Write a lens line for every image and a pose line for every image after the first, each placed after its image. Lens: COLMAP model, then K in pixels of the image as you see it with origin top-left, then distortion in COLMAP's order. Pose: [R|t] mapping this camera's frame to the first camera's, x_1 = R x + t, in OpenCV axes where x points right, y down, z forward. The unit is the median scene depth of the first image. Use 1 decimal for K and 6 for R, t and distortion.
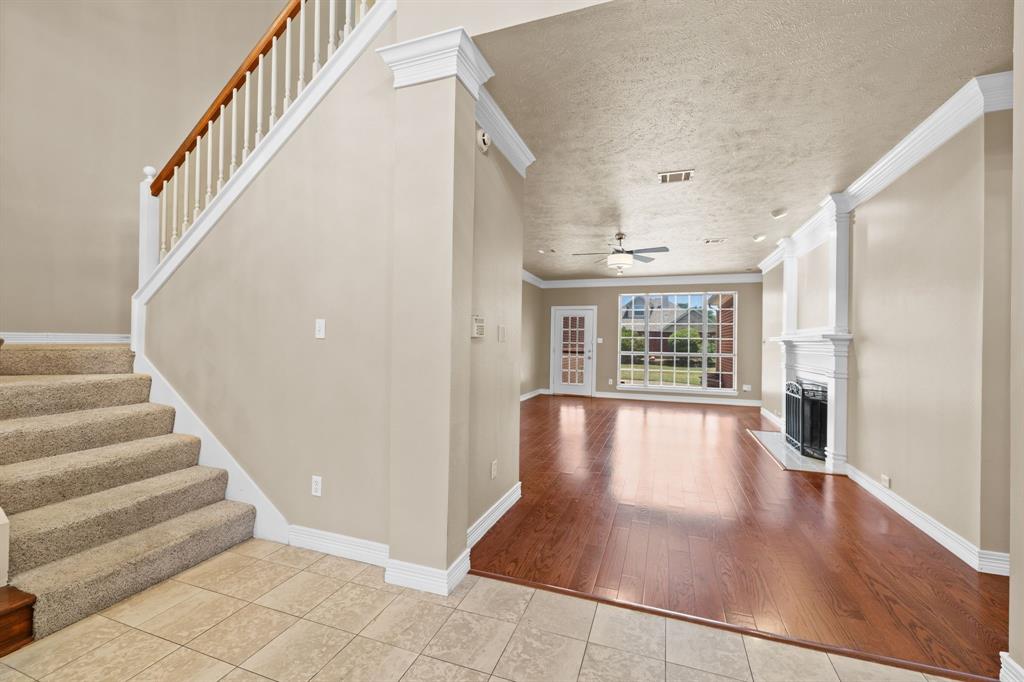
lens RADIAL K [[430.2, 0, 511.9], [0, 430.2, 338.9], [0, 0, 1]] dist [-0.001656, -0.000962]
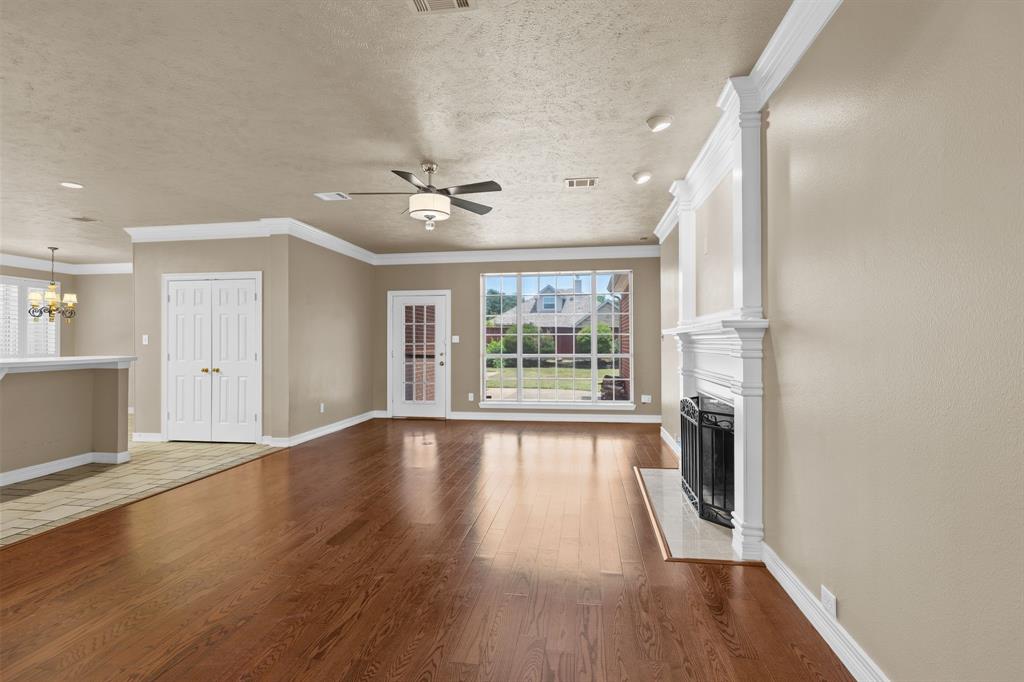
lens RADIAL K [[503.4, 0, 516.1], [0, 503.4, 339.3], [0, 0, 1]] dist [0.003484, 0.000864]
pose [[0.979506, -0.018801, 0.200534, 0.319546], [0.018438, 0.999823, 0.003678, 0.007204], [-0.200567, 0.000095, 0.979680, 0.398975]]
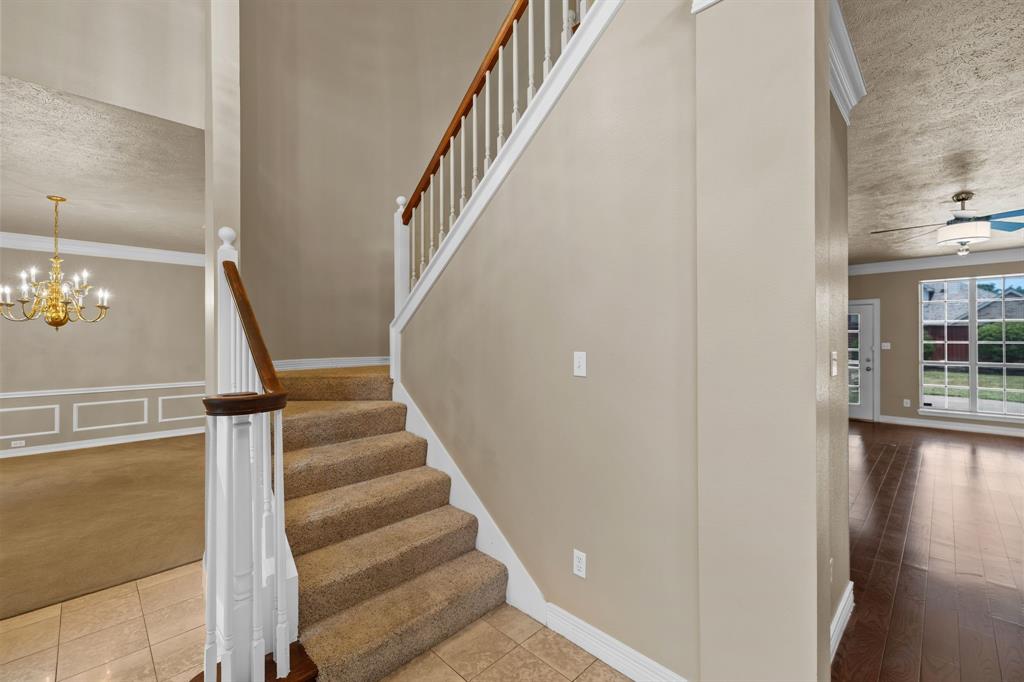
lens RADIAL K [[430.2, 0, 511.5], [0, 430.2, 338.1], [0, 0, 1]] dist [-0.001656, -0.000962]
pose [[0.903648, -0.020316, -0.427793, -0.139615], [0.020167, 0.999785, -0.004881, -0.044044], [0.427800, -0.004216, 0.903863, 0.148693]]
